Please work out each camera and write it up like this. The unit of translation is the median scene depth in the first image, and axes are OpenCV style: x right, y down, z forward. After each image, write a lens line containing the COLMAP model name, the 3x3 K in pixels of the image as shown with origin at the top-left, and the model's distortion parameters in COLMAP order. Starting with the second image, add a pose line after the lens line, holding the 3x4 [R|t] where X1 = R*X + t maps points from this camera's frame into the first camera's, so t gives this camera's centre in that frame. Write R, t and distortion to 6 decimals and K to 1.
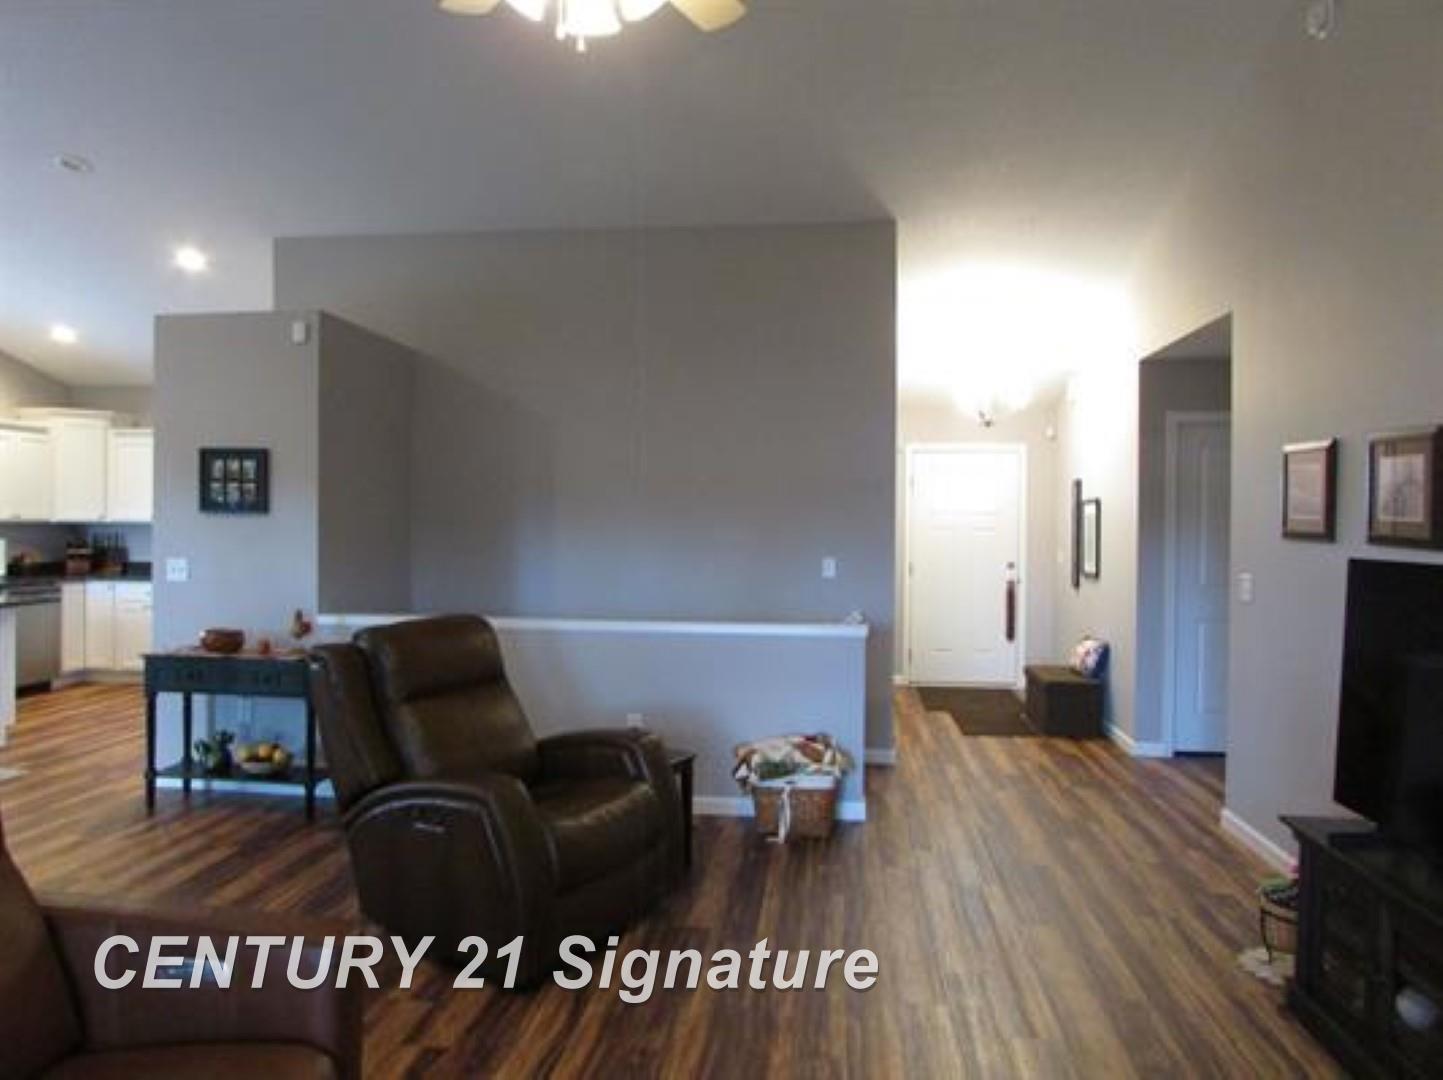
lens RADIAL K [[1020.6, 0, 709.4], [0, 1020.6, 540.4], [0, 0, 1]] dist [-0.056264, 0.034501]
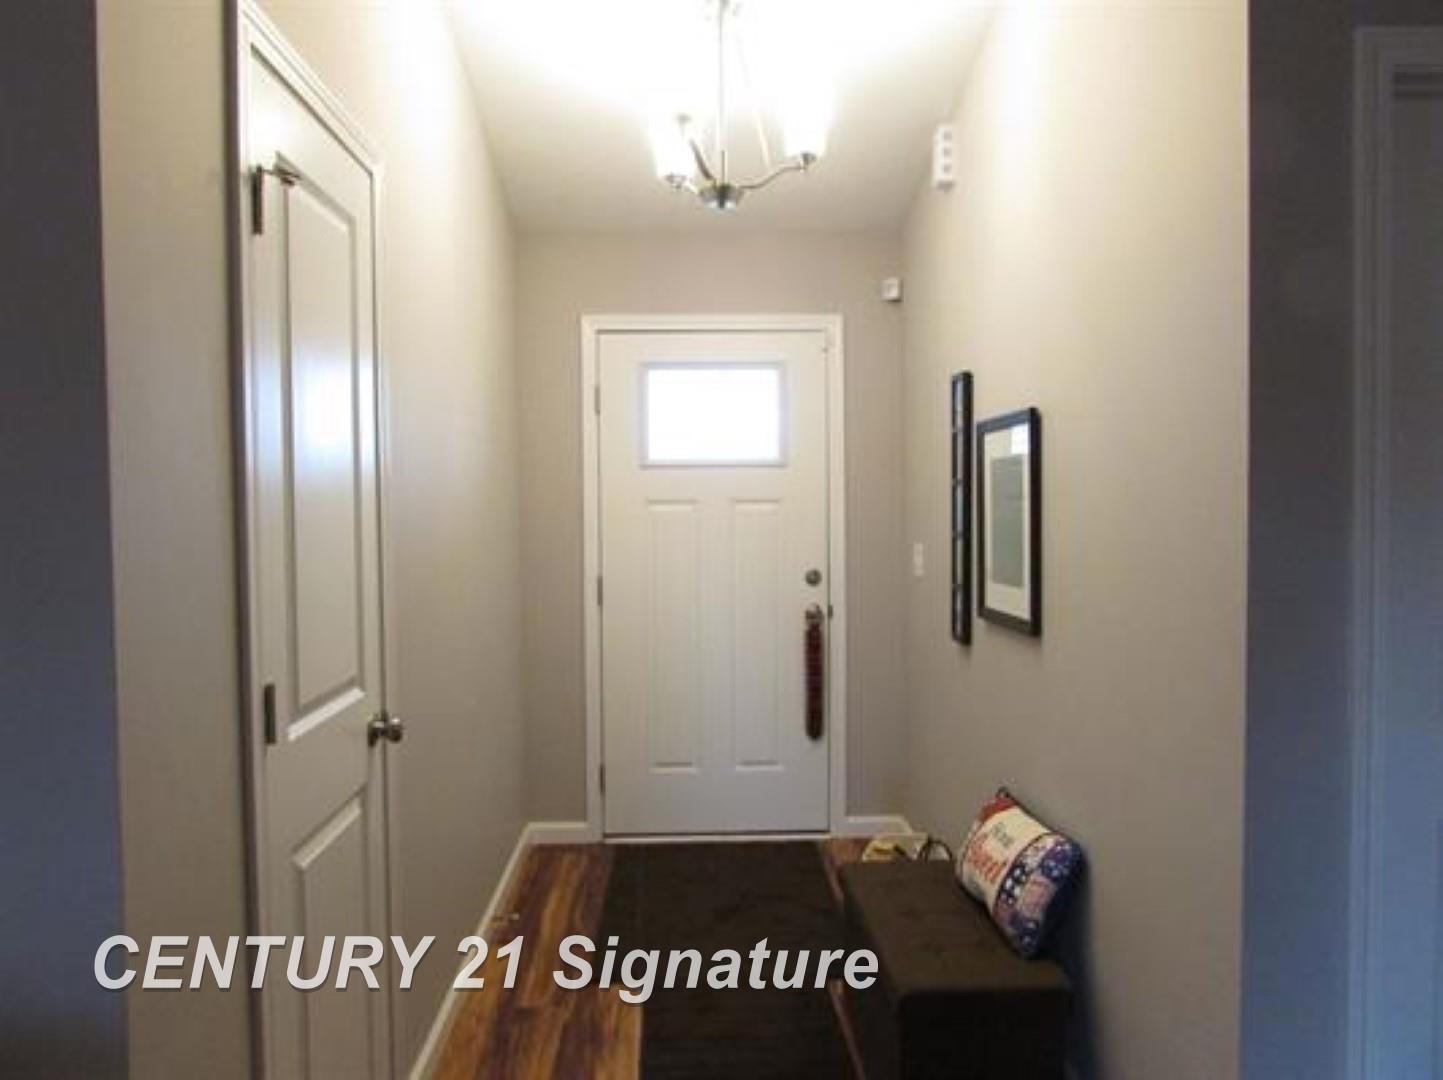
lens RADIAL K [[1020.6, 0, 709.4], [0, 1020.6, 540.4], [0, 0, 1]] dist [-0.056264, 0.034501]
pose [[0.987699, -0.022784, 0.154701, 0.202277], [0.018485, 0.999403, 0.029171, -0.007485], [-0.155273, -0.025953, 0.987531, 0.622459]]
